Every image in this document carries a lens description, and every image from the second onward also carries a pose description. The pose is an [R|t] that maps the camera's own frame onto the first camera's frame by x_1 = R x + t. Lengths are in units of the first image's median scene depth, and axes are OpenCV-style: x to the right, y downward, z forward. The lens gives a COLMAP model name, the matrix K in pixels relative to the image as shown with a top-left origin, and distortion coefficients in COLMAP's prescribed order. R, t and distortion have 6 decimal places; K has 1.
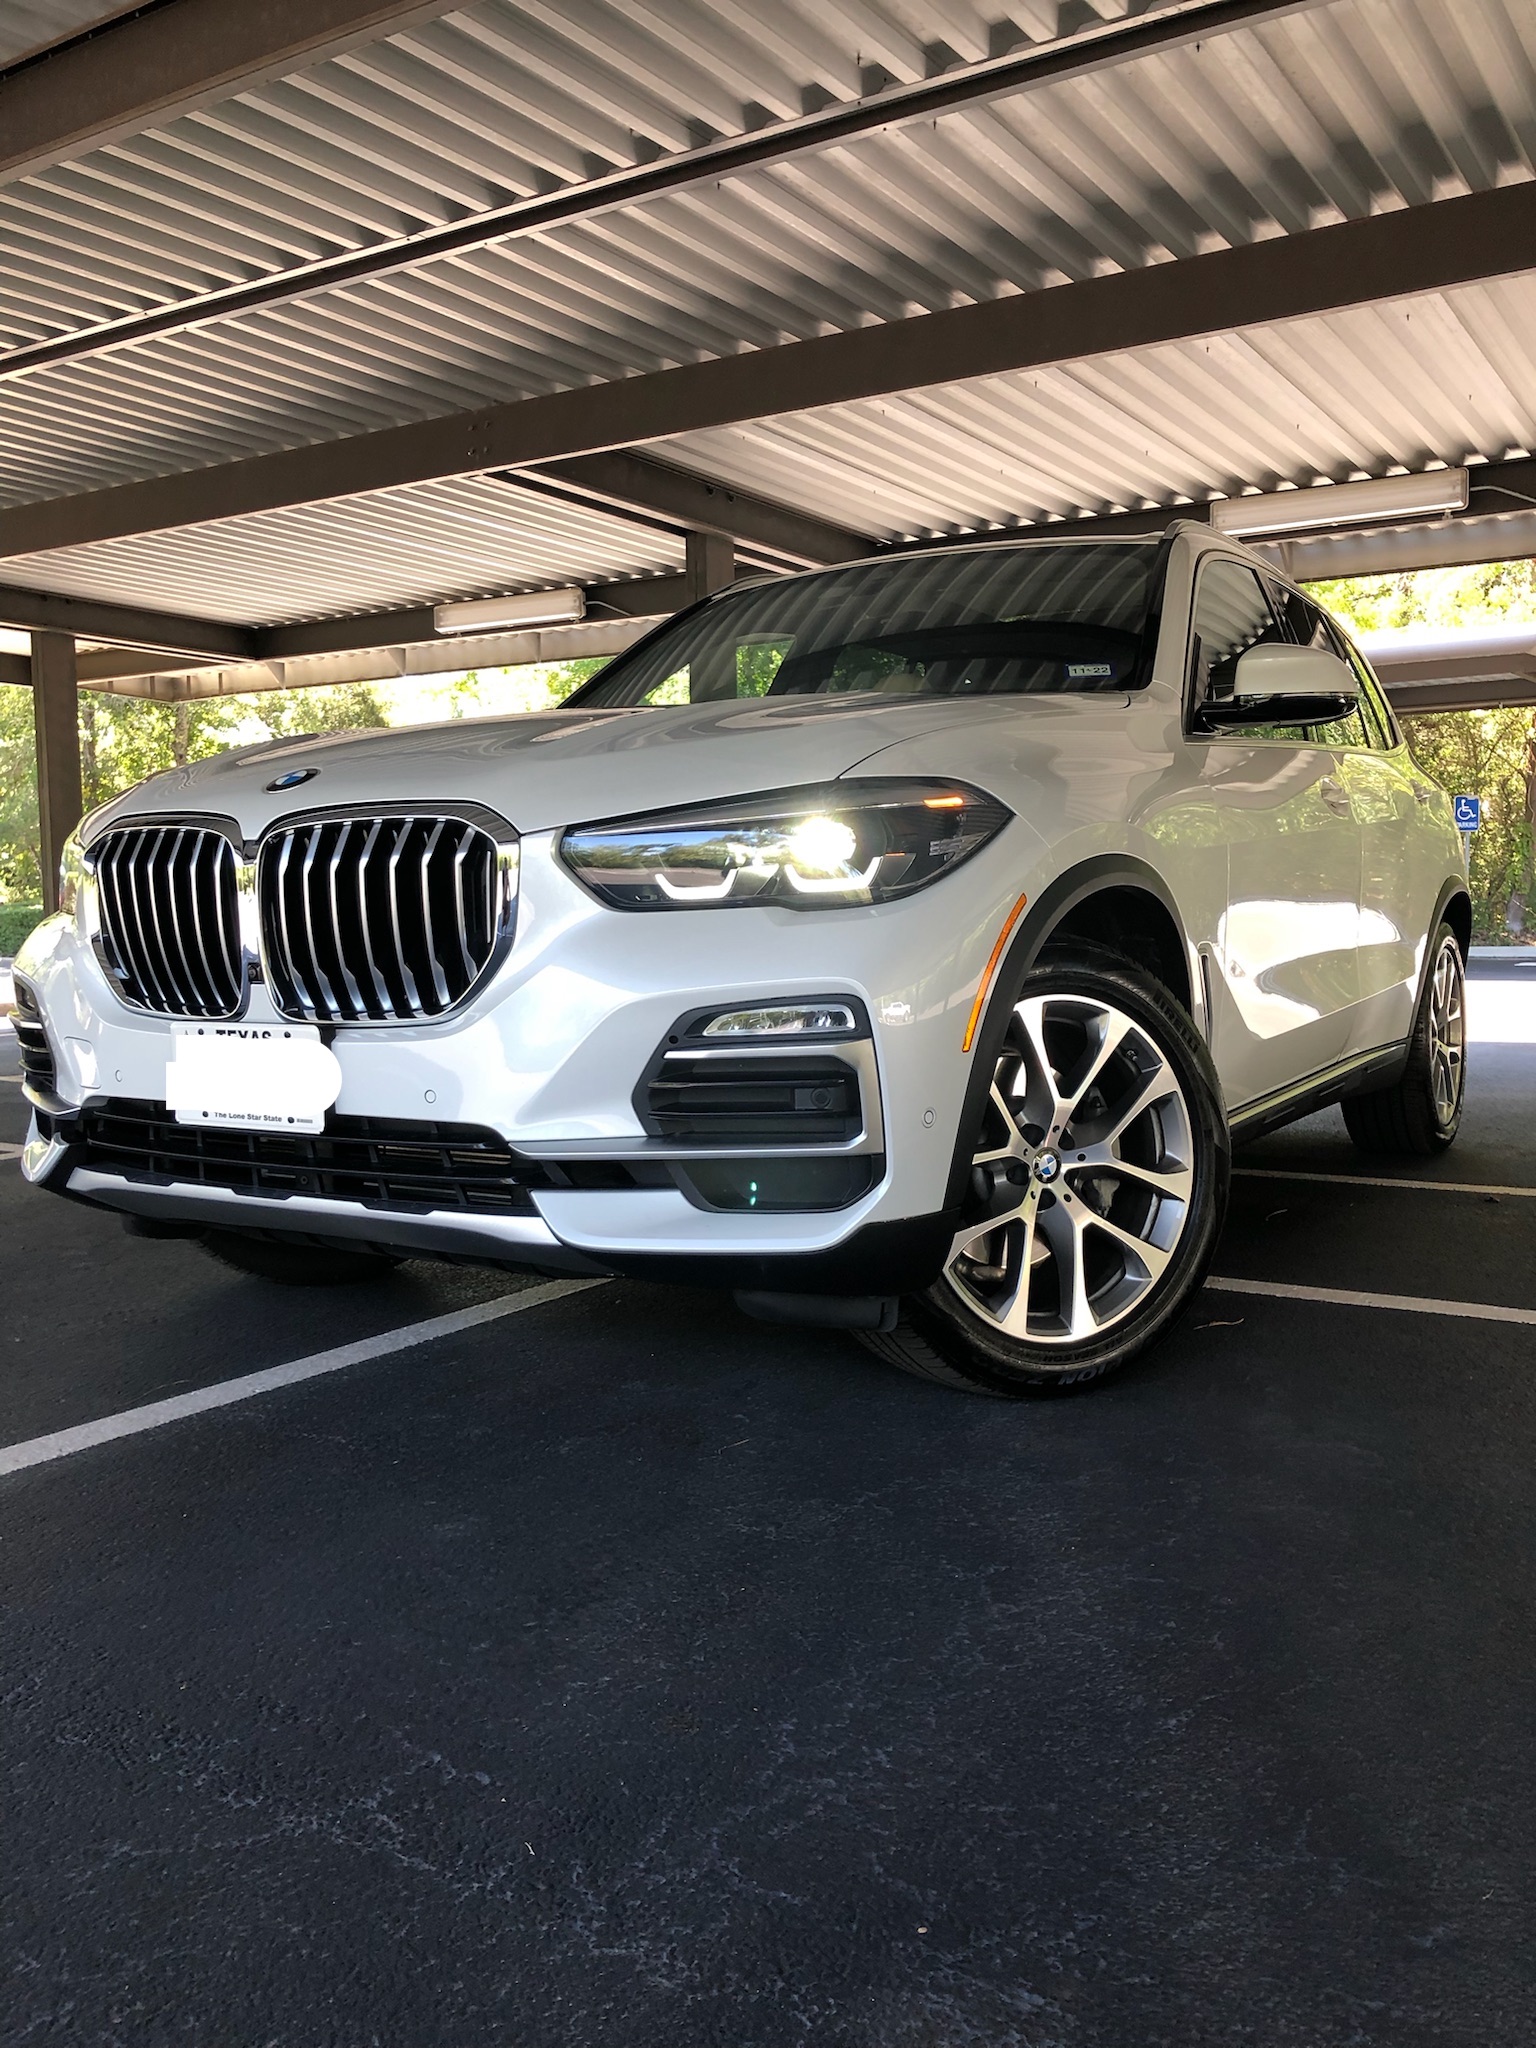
lens RADIAL K [[1687.3, 0, 777.2], [0, 1687.3, 1024.3], [0, 0, 1]] dist [0.044320, -0.010559]
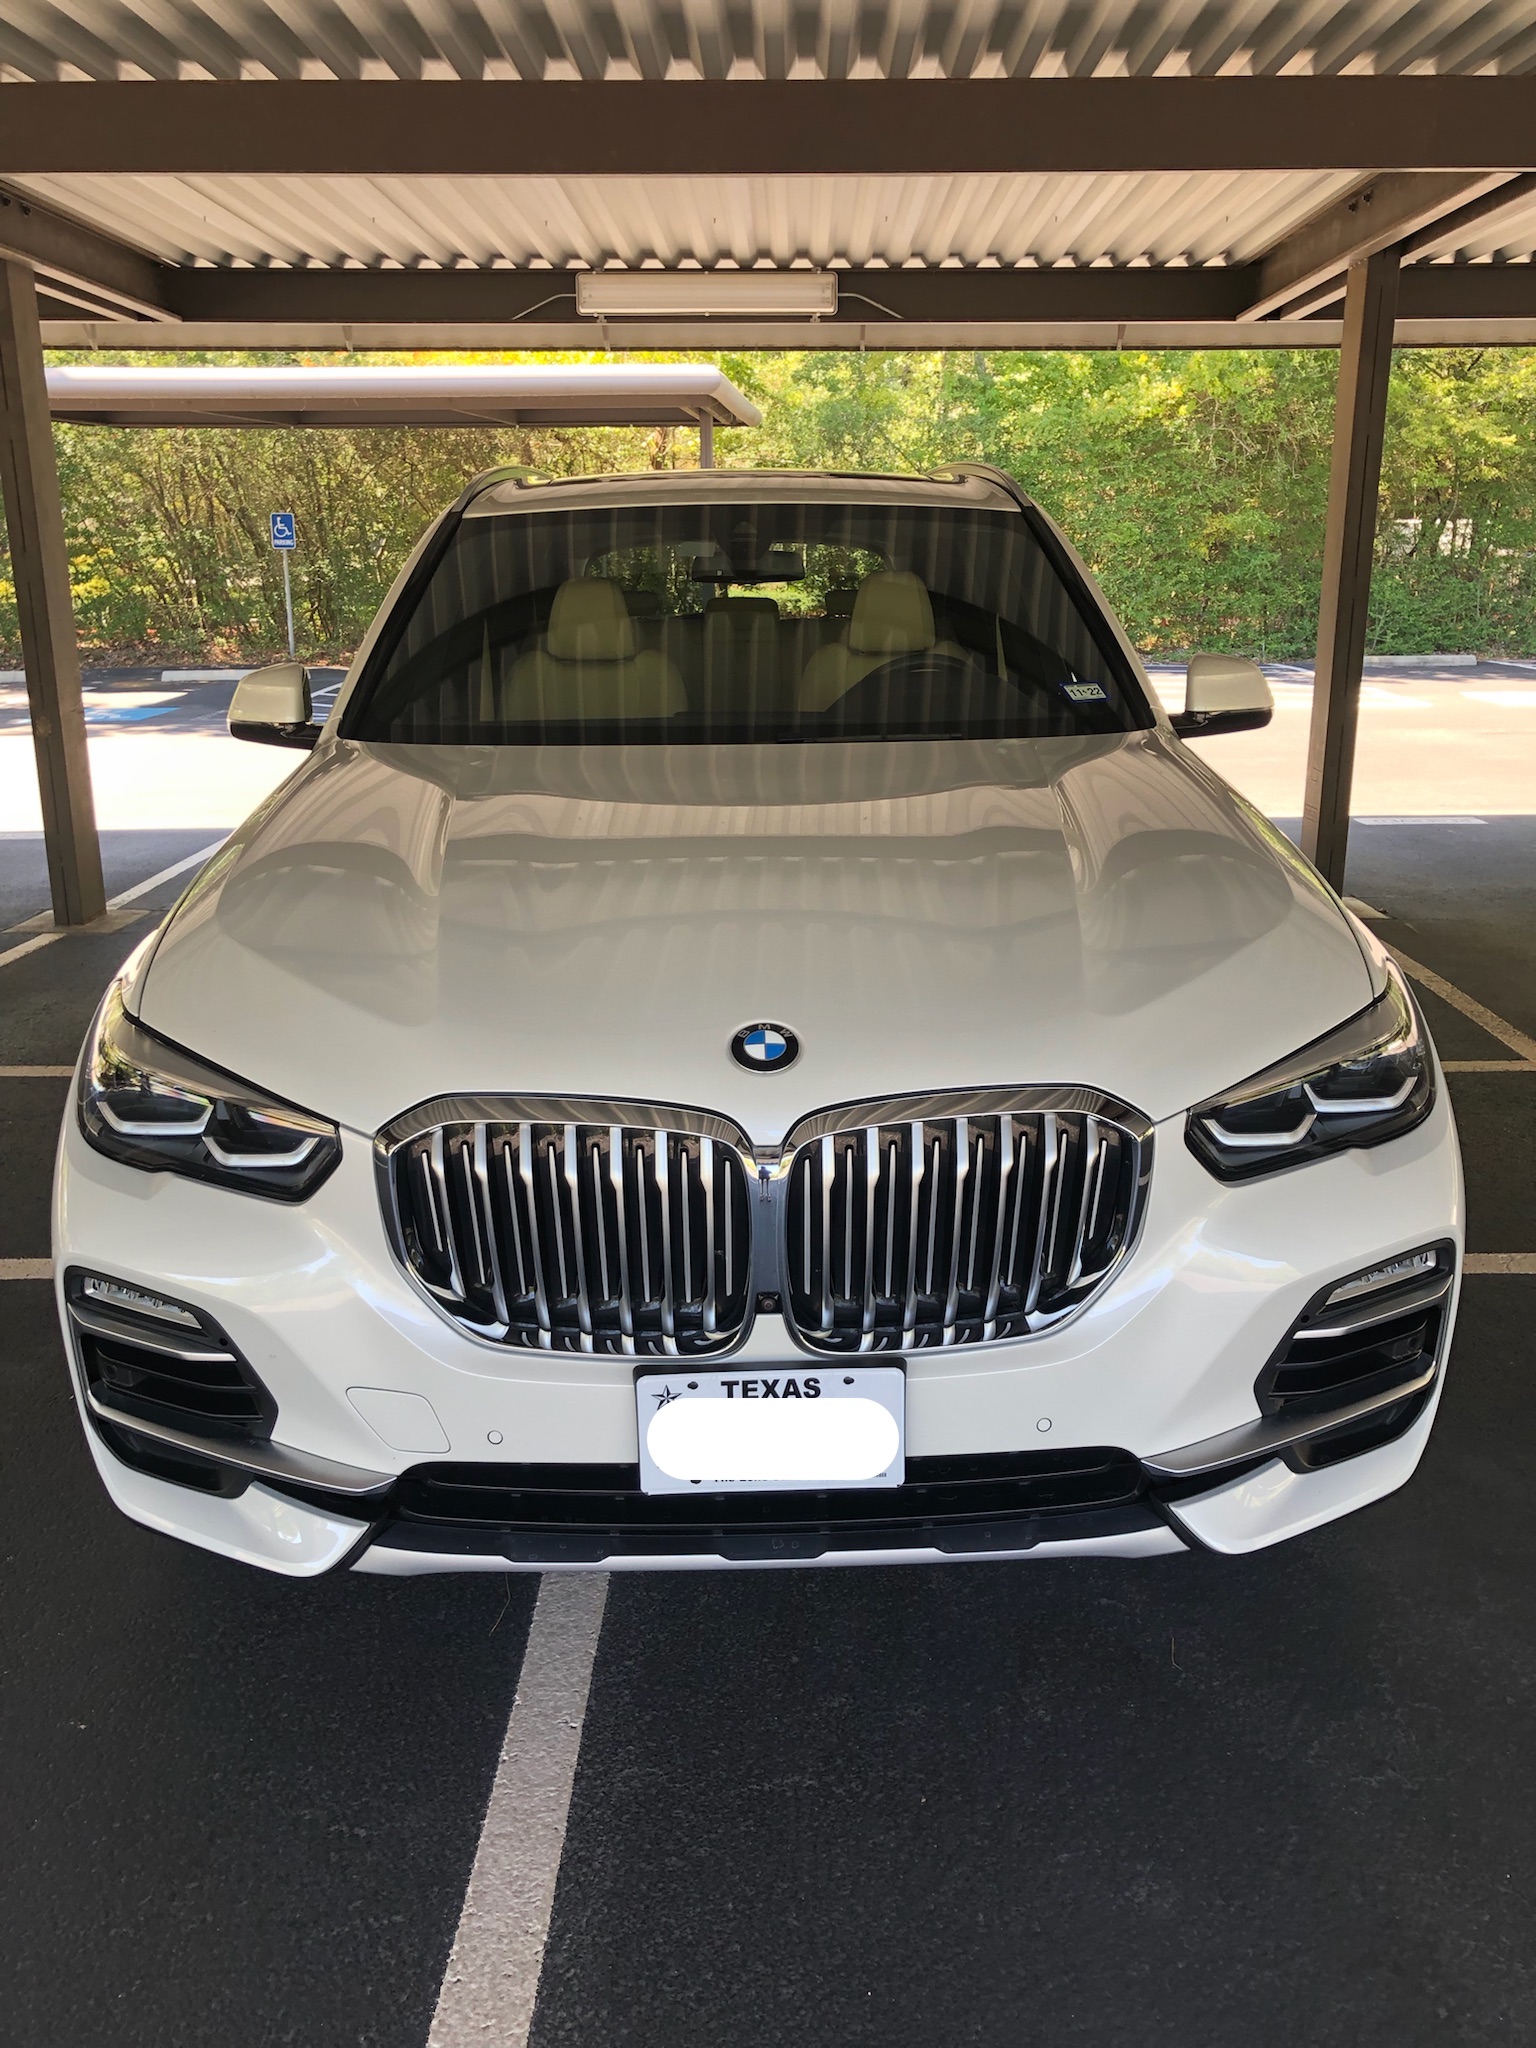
lens RADIAL K [[1687.3, 0, 781.0], [0, 1687.3, 1020.9], [0, 0, 1]] dist [0.044320, -0.010559]
pose [[0.843865, -0.144211, 0.516812, -0.689373], [0.042661, 0.978188, 0.203296, -0.319157], [-0.534857, -0.149507, 0.831610, 0.357291]]
